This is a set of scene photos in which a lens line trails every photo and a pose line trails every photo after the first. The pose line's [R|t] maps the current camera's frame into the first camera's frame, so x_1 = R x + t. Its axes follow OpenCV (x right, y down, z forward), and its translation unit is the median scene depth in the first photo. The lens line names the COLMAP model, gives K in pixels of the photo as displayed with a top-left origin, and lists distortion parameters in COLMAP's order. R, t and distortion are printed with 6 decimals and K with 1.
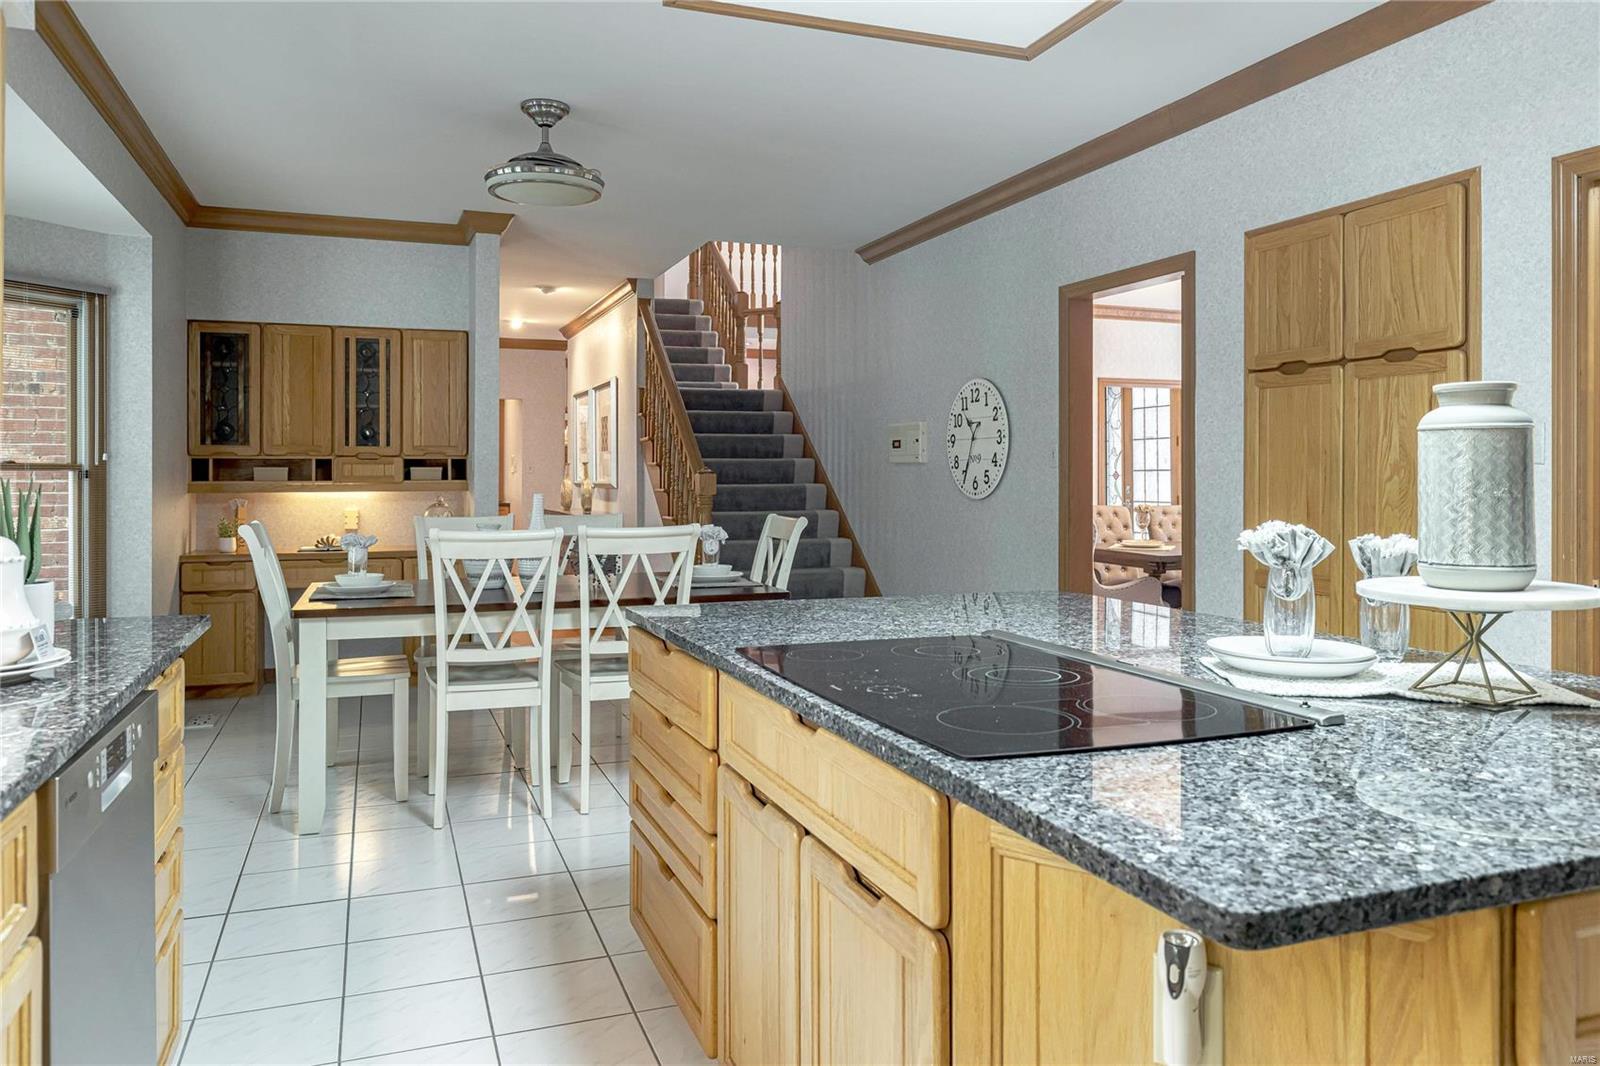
lens RADIAL K [[1092.3, 0, 784.4], [0, 1092.3, 476.7], [0, 0, 1]] dist [0.000042, -0.004033]
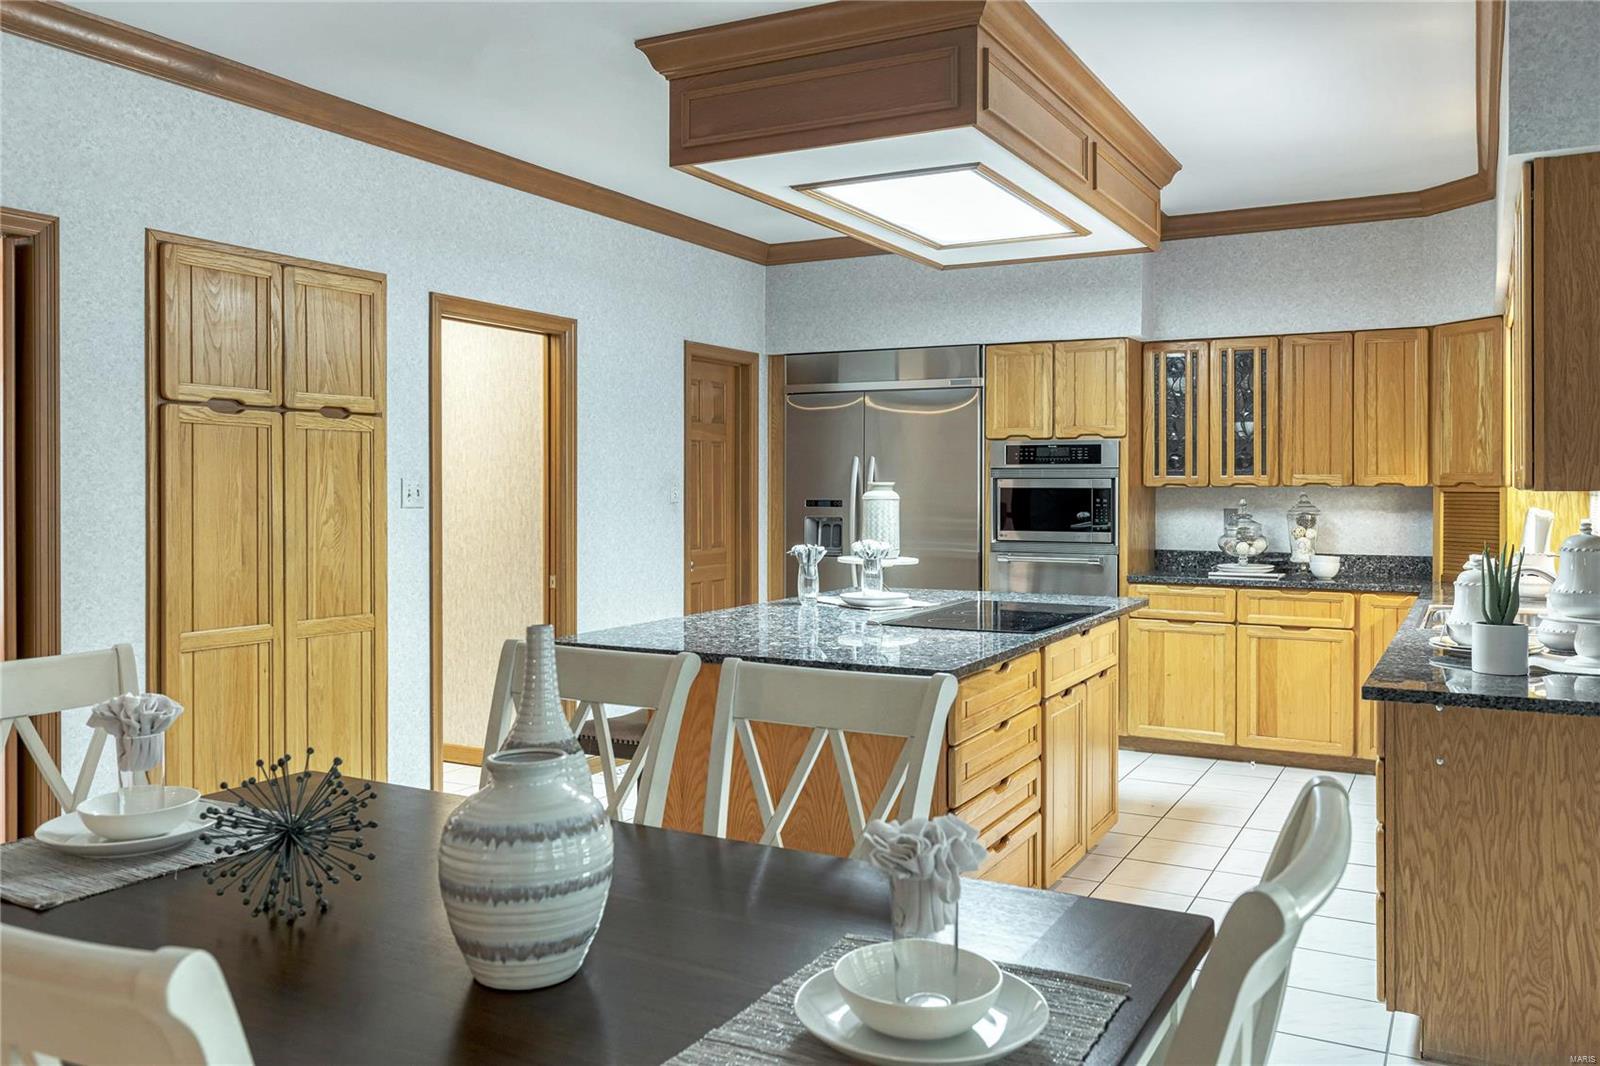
lens RADIAL K [[1240.6, 0, 815.8], [0, 1240.6, 494.1], [0, 0, 1]] dist [0.000768, -0.009458]
pose [[-0.668461, -0.007210, 0.743712, -0.366530], [-0.001821, 0.999966, 0.008058, -0.019242], [-0.743745, 0.004033, -0.668451, 0.751645]]
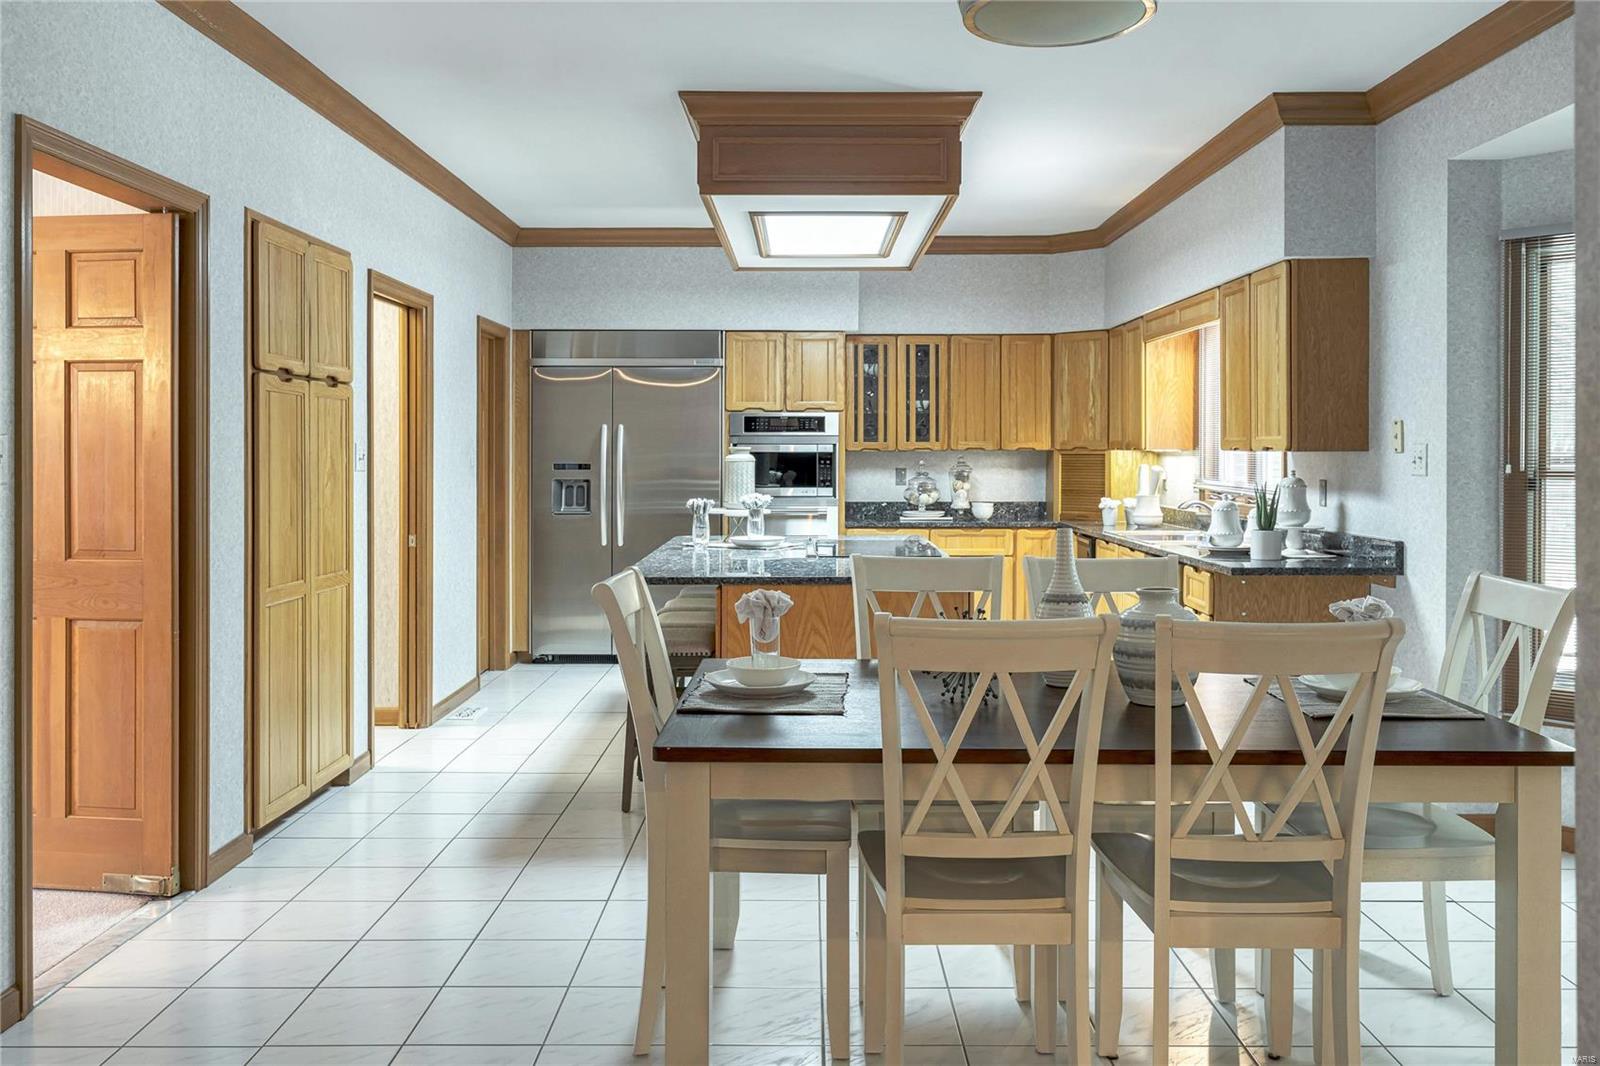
lens RADIAL K [[1240.6, 0, 839.4], [0, 1240.6, 457.1], [0, 0, 1]] dist [0.000768, -0.009458]
pose [[-0.938612, -0.001931, 0.344970, -0.220509], [-0.000256, 0.999988, 0.004900, -0.017540], [-0.344976, 0.004511, -0.938601, 1.057454]]
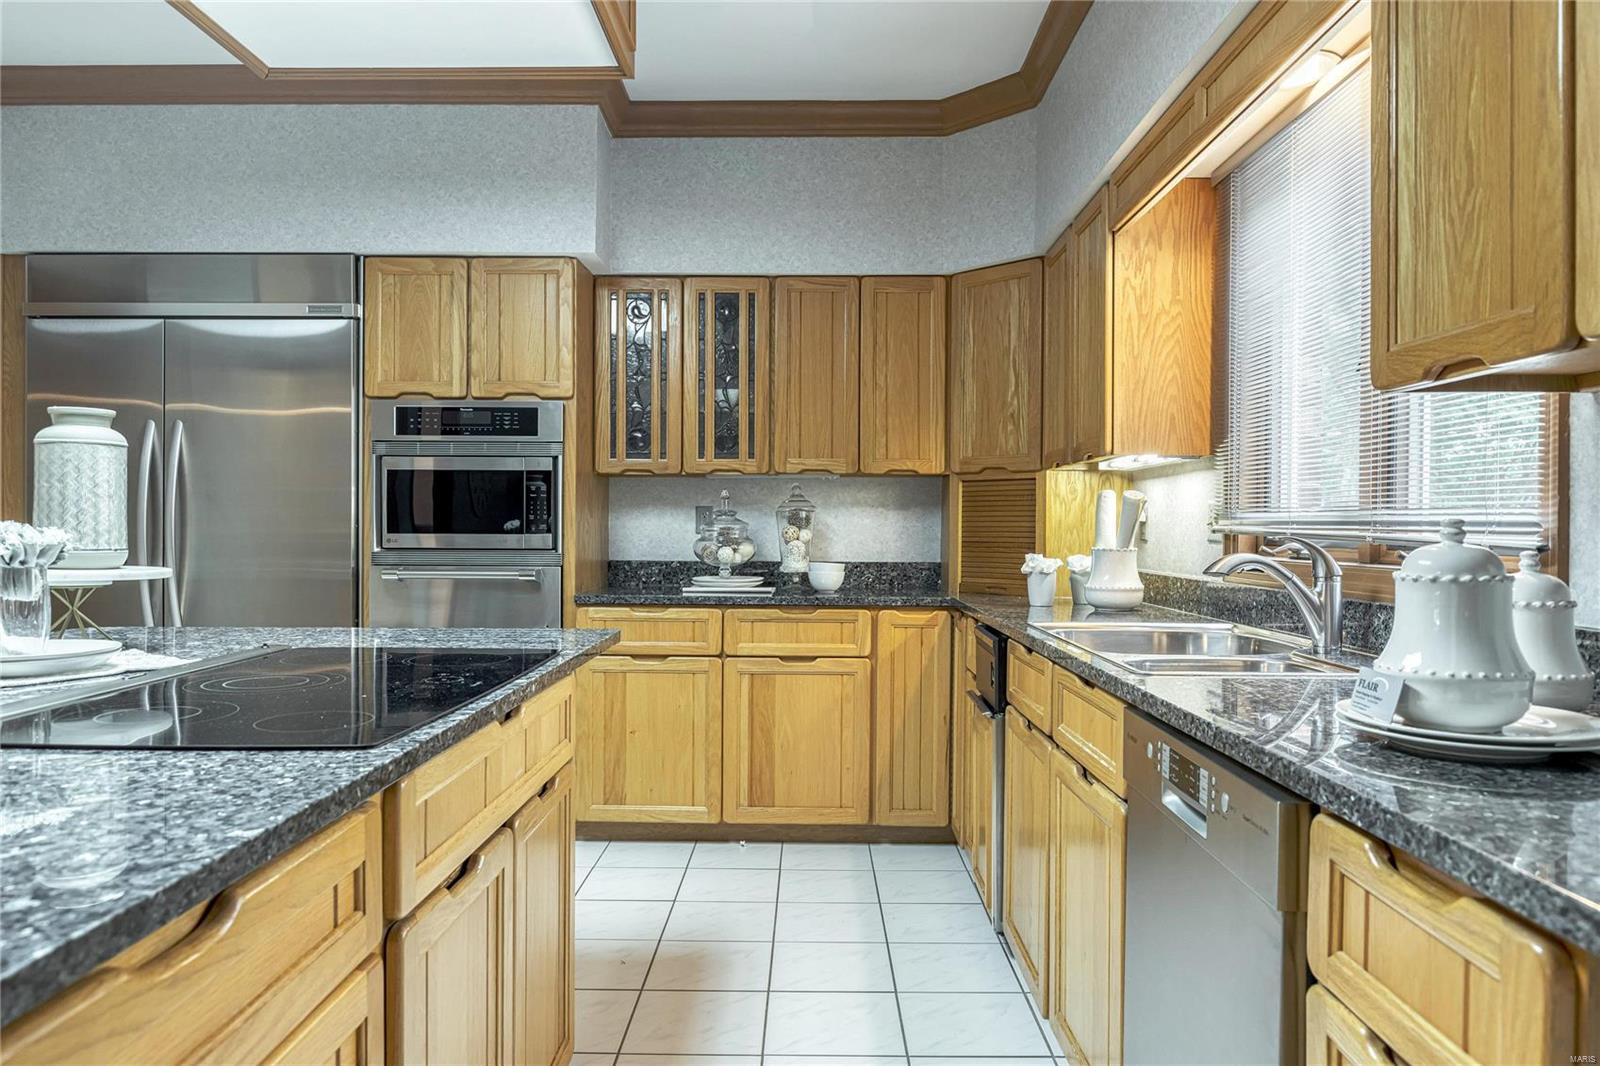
lens RADIAL K [[1092.3, 0, 803.5], [0, 1092.3, 525.2], [0, 0, 1]] dist [0.000042, -0.004033]
pose [[-0.932918, -0.006642, 0.360027, -0.143736], [-0.006164, 0.999978, 0.002478, 0.010811], [-0.360035, 0.000093, -0.932939, 0.440391]]
